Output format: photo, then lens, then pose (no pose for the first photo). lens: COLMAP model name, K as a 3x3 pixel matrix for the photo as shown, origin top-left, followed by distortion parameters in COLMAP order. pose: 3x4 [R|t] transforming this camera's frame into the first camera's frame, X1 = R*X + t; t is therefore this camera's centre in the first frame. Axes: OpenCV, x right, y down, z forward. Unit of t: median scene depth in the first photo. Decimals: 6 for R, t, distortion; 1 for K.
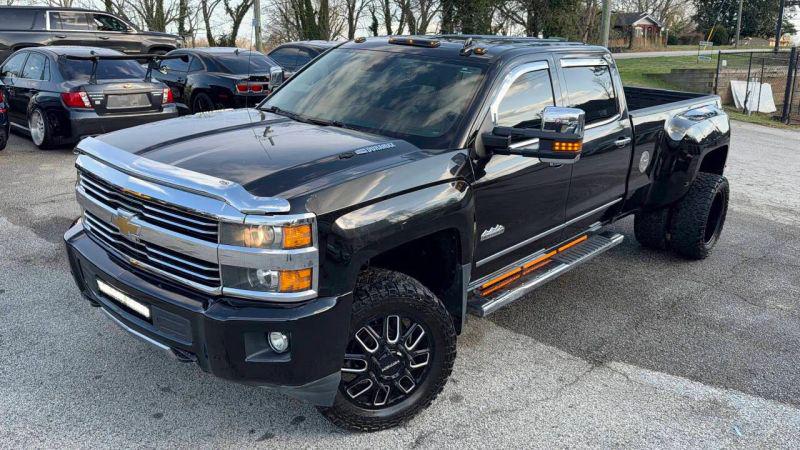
lens RADIAL K [[685.1, 0, 399.1], [0, 685.1, 200.7], [0, 0, 1]] dist [0.064242, -0.114605]
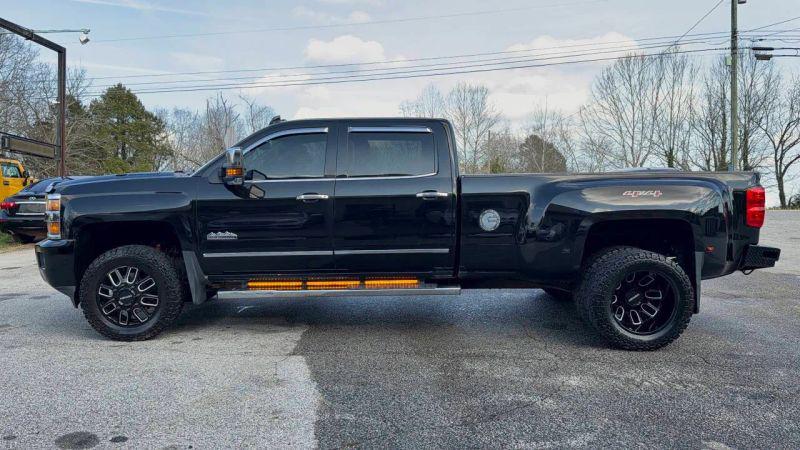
lens RADIAL K [[663.5, 0, 396.4], [0, 663.5, 225.5], [0, 0, 1]] dist [0.051739, -0.081227]
pose [[0.656970, 0.007780, -0.753876, 1.572249], [-0.161927, 0.978066, -0.131018, 0.168278], [0.736322, 0.208148, 0.643821, 0.393481]]
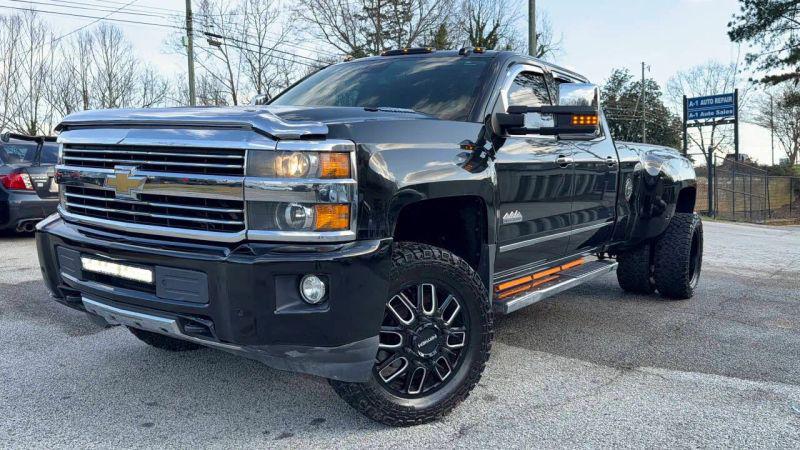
lens RADIAL K [[677.7, 0, 402.9], [0, 677.7, 200.3], [0, 0, 1]] dist [0.066418, -0.112758]
pose [[0.993359, -0.022715, 0.112794, -0.131989], [0.045169, 0.978606, -0.200721, 0.227090], [-0.105821, 0.204483, 0.973133, 0.115108]]
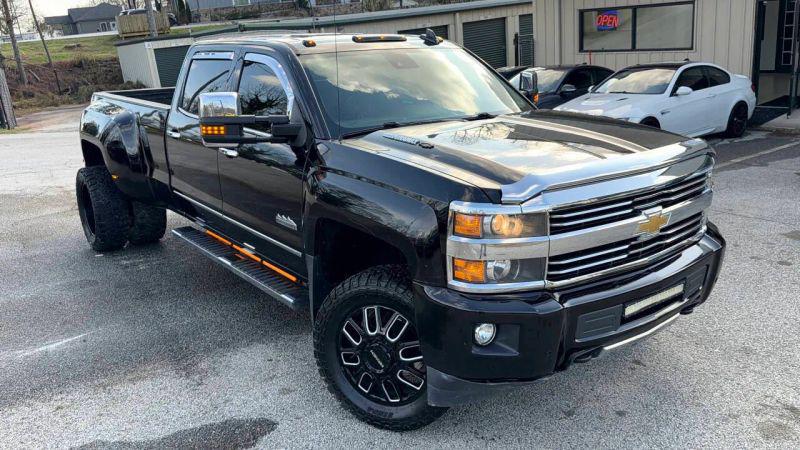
lens RADIAL K [[659.8, 0, 395.4], [0, 659.8, 223.6], [0, 0, 1]] dist [0.062882, -0.094467]
pose [[0.212011, -0.310883, 0.926500, -1.224790], [0.283595, 0.926828, 0.246098, -0.270837], [-0.935214, 0.210576, 0.284663, 0.985667]]
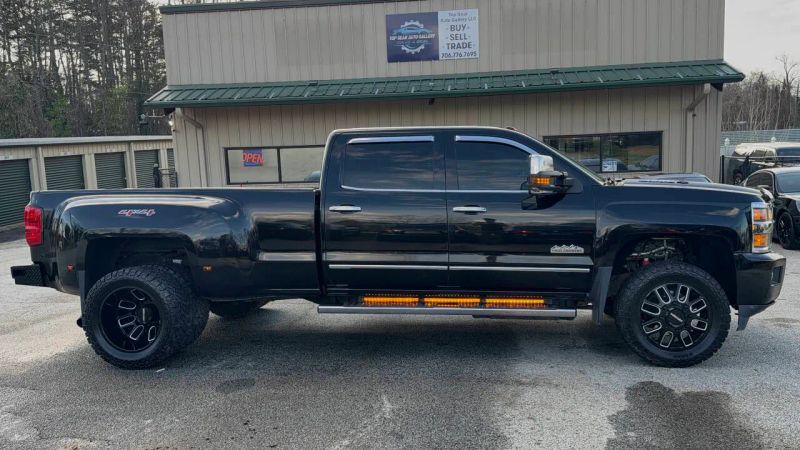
lens RADIAL K [[659.2, 0, 397.5], [0, 659.2, 230.7], [0, 0, 1]] dist [0.054834, -0.085095]
pose [[-0.557199, -0.097786, 0.824601, -1.245468], [0.197799, 0.948828, 0.246174, -0.525574], [-0.806477, 0.300273, -0.509344, 2.469906]]
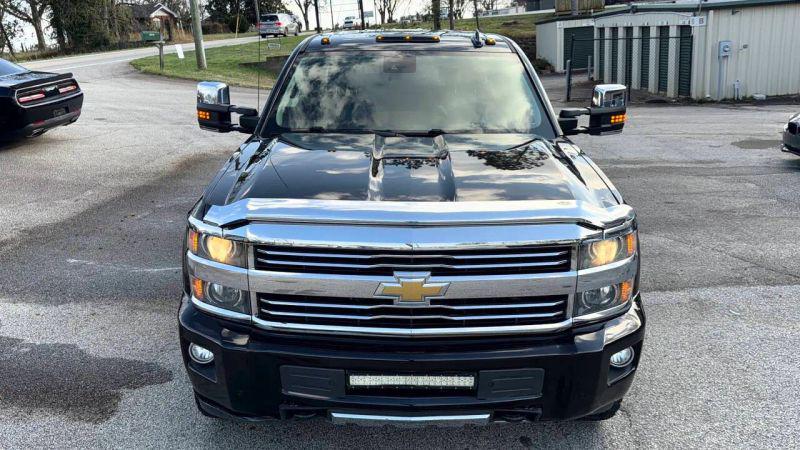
lens RADIAL K [[663.5, 0, 396.4], [0, 663.5, 225.5], [0, 0, 1]] dist [0.051739, -0.081227]
pose [[0.766289, -0.231005, 0.599532, -0.775373], [0.198223, 0.972610, 0.121398, -0.119607], [-0.611154, 0.025815, 0.791091, 0.379642]]
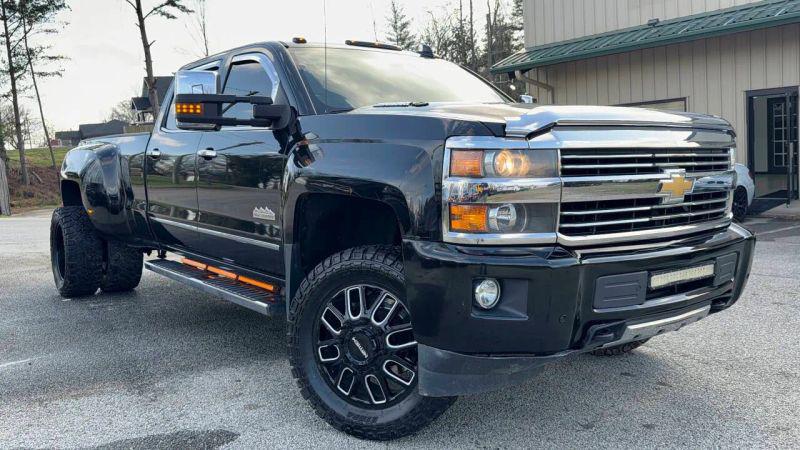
lens RADIAL K [[659.4, 0, 399.2], [0, 659.4, 223.5], [0, 0, 1]] dist [0.054346, -0.084957]
pose [[0.206865, -0.135668, 0.968918, -1.161826], [0.268400, 0.960214, 0.077145, -0.068716], [-0.940834, 0.244099, 0.235047, 1.047903]]
